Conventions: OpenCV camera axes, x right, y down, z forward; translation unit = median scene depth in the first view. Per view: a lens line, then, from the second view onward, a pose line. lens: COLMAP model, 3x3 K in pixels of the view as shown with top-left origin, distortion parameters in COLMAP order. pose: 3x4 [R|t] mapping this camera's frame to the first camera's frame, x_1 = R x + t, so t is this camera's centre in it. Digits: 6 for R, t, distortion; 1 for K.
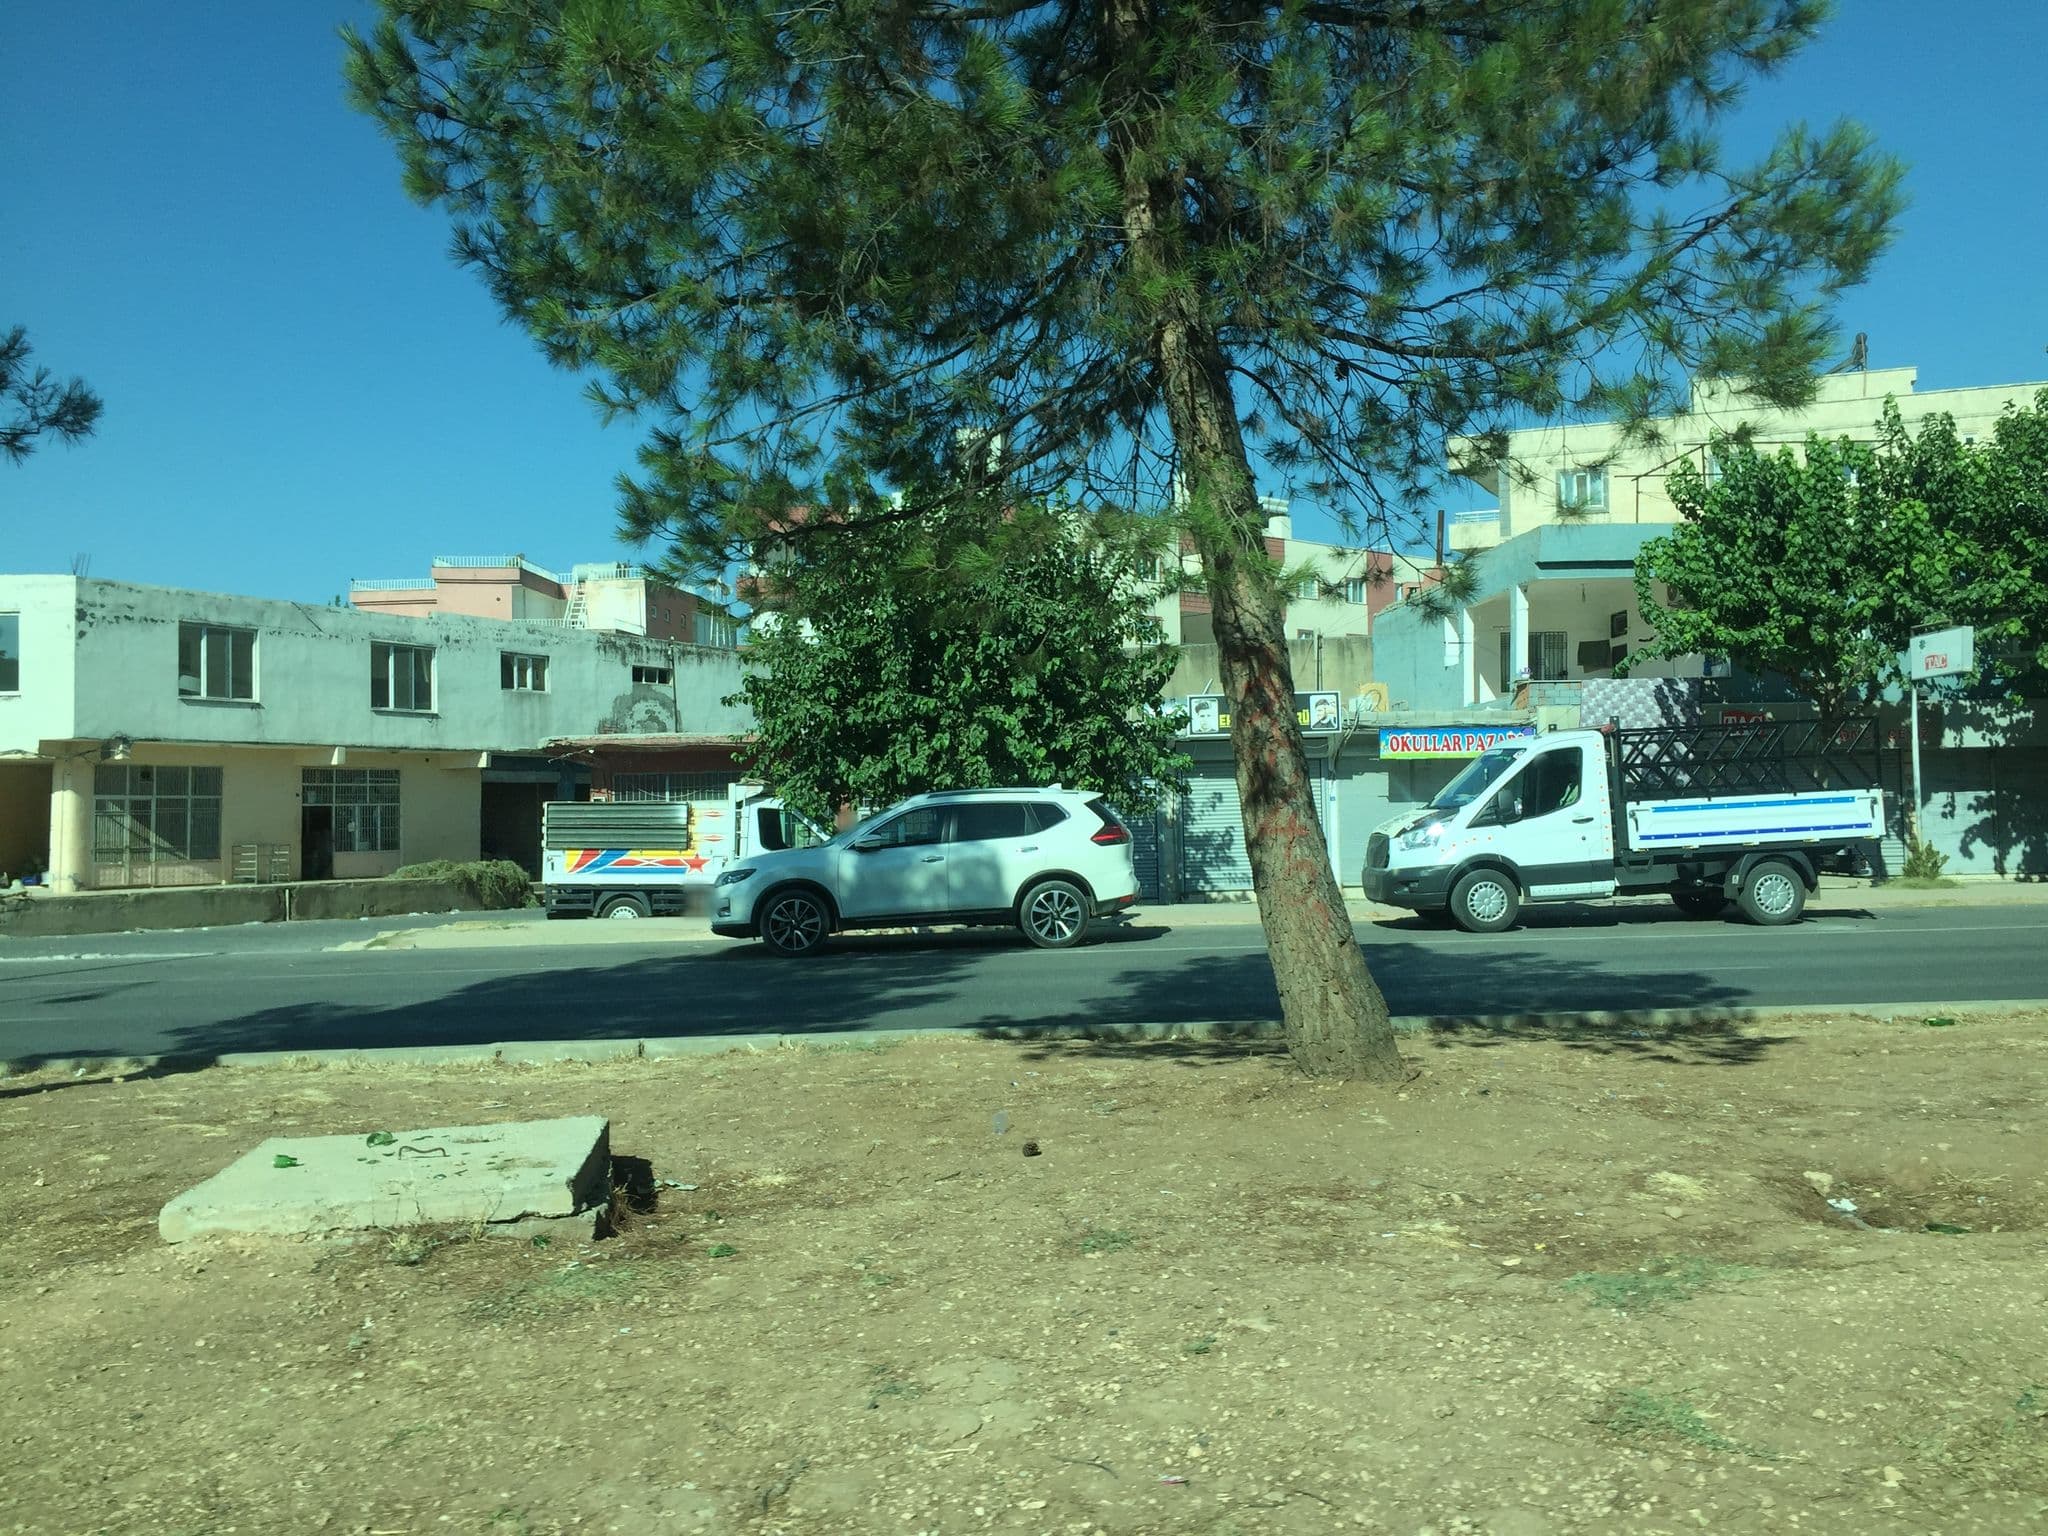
lens RADIAL K [[1651.0, 0, 1024.0], [0, 1651.0, 768.0], [0, 0, 1]] dist [0.008960, -0.003303]
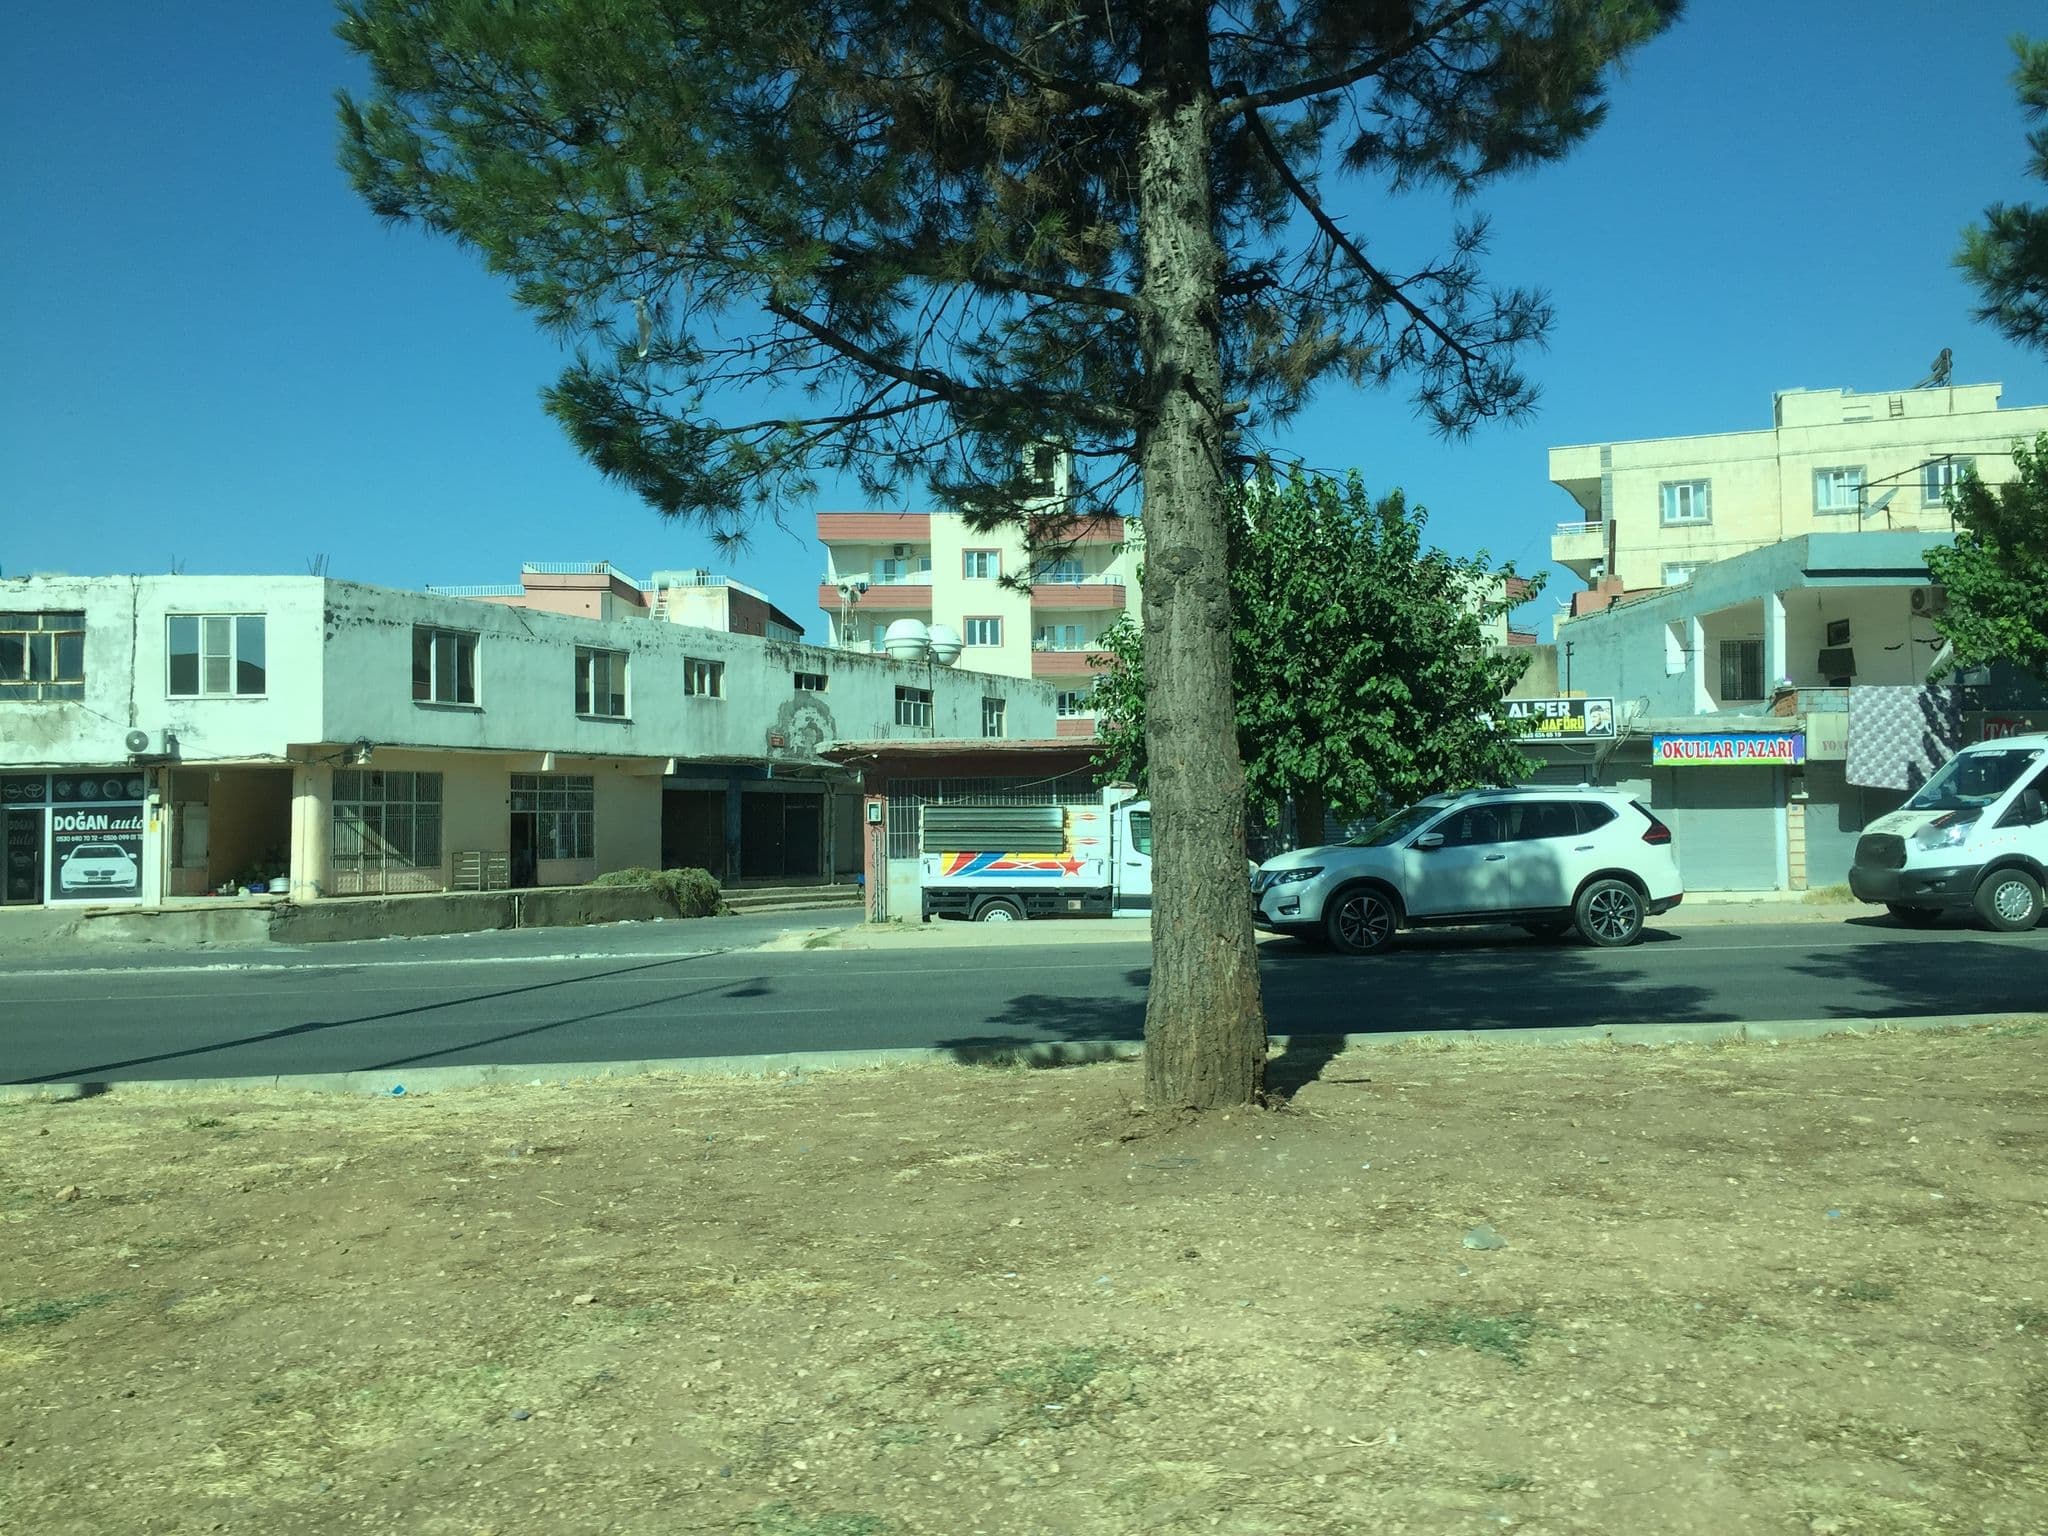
lens RADIAL K [[1665.8, 0, 1024.0], [0, 1665.8, 768.0], [0, 0, 1]] dist [0.010010, -0.005544]
pose [[0.999565, 0.001603, 0.029454, -0.183761], [-0.001368, 0.999967, -0.008008, 0.004596], [-0.029466, 0.007964, 0.999534, -0.002841]]
